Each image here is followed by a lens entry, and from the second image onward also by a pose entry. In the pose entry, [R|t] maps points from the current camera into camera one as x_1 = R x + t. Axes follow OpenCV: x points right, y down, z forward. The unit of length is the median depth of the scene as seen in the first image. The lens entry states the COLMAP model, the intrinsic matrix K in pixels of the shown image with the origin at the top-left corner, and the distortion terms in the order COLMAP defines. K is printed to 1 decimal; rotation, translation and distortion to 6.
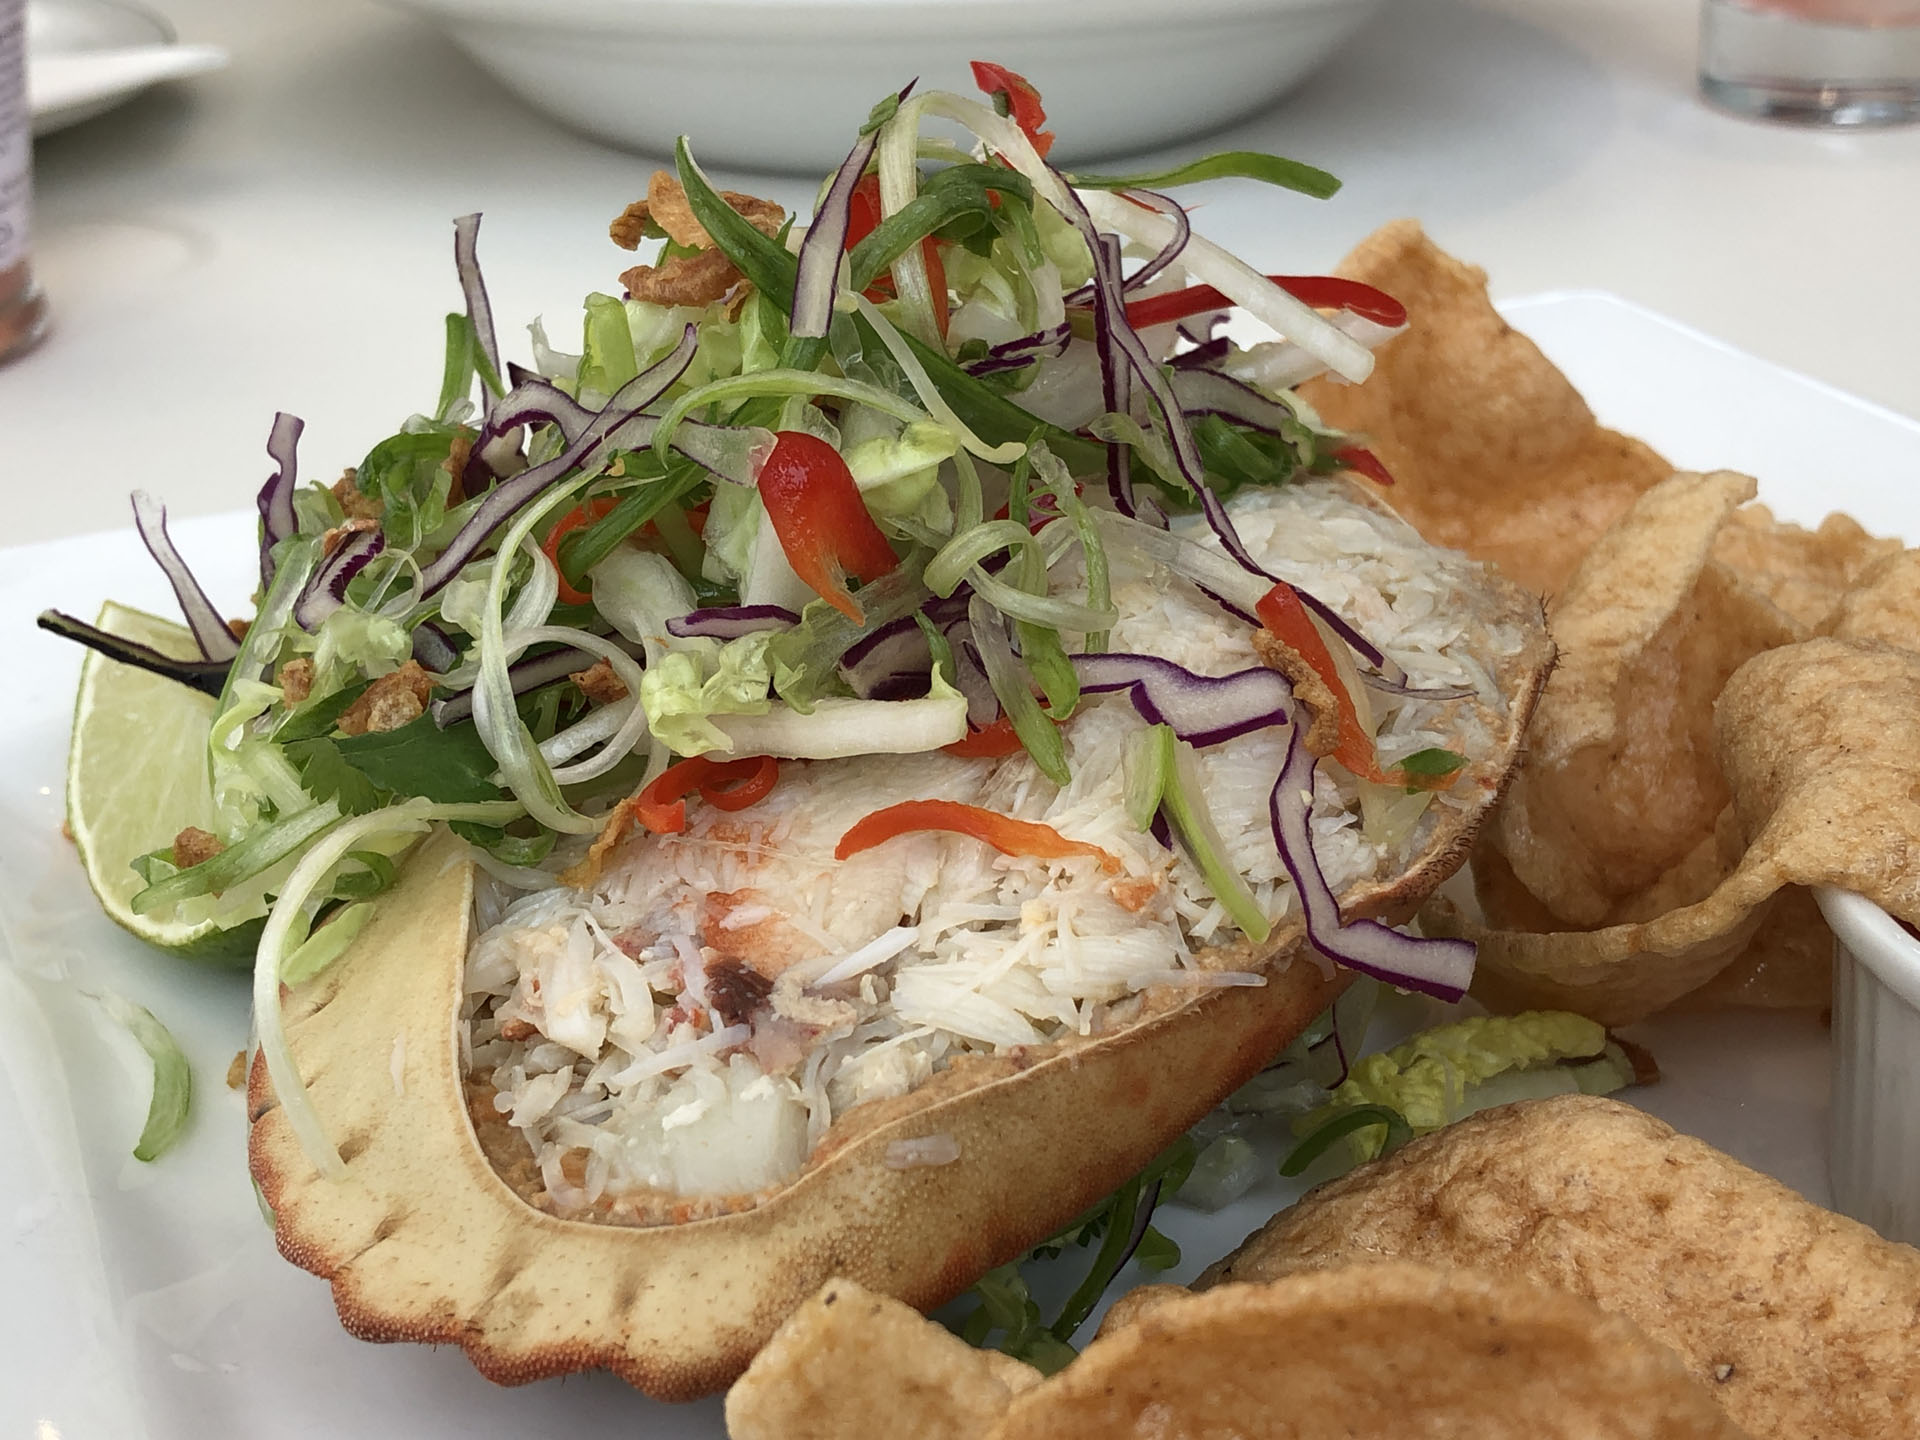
lens RADIAL K [[2846.6, 0, 922.8], [0, 2846.6, 720.2], [0, 0, 1]] dist [0.218313, -1.430201]
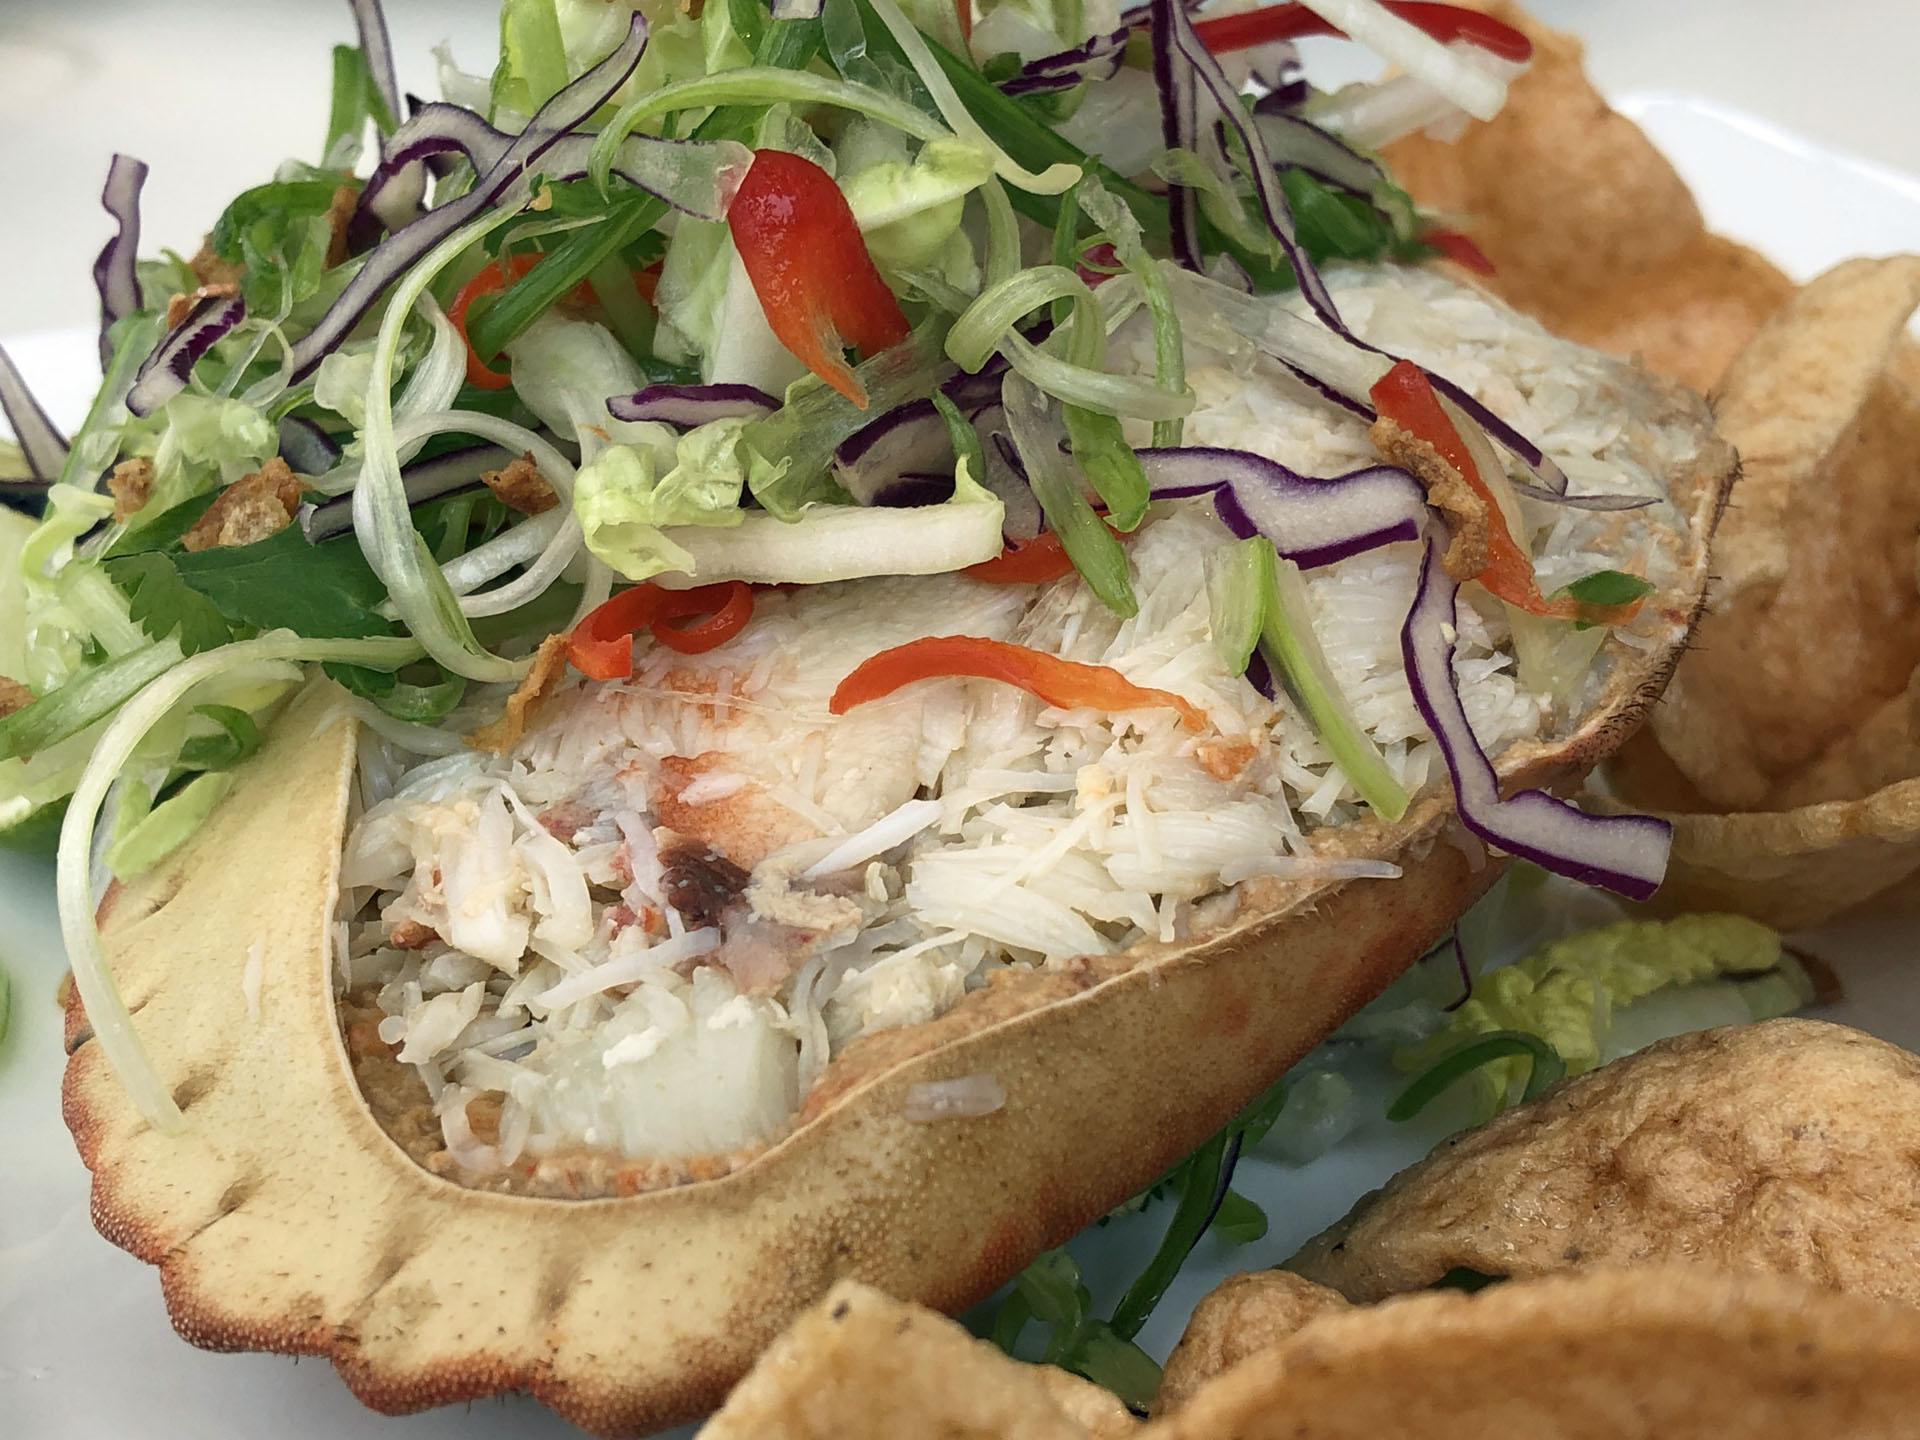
lens RADIAL K [[2846.6, 0, 922.8], [0, 2846.6, 720.2], [0, 0, 1]] dist [0.218313, -1.430201]
pose [[0.999802, 0.002206, 0.019752, -0.020732], [-0.002807, 0.999532, 0.030475, 0.027174], [-0.019675, -0.030524, 0.999340, 0.234876]]
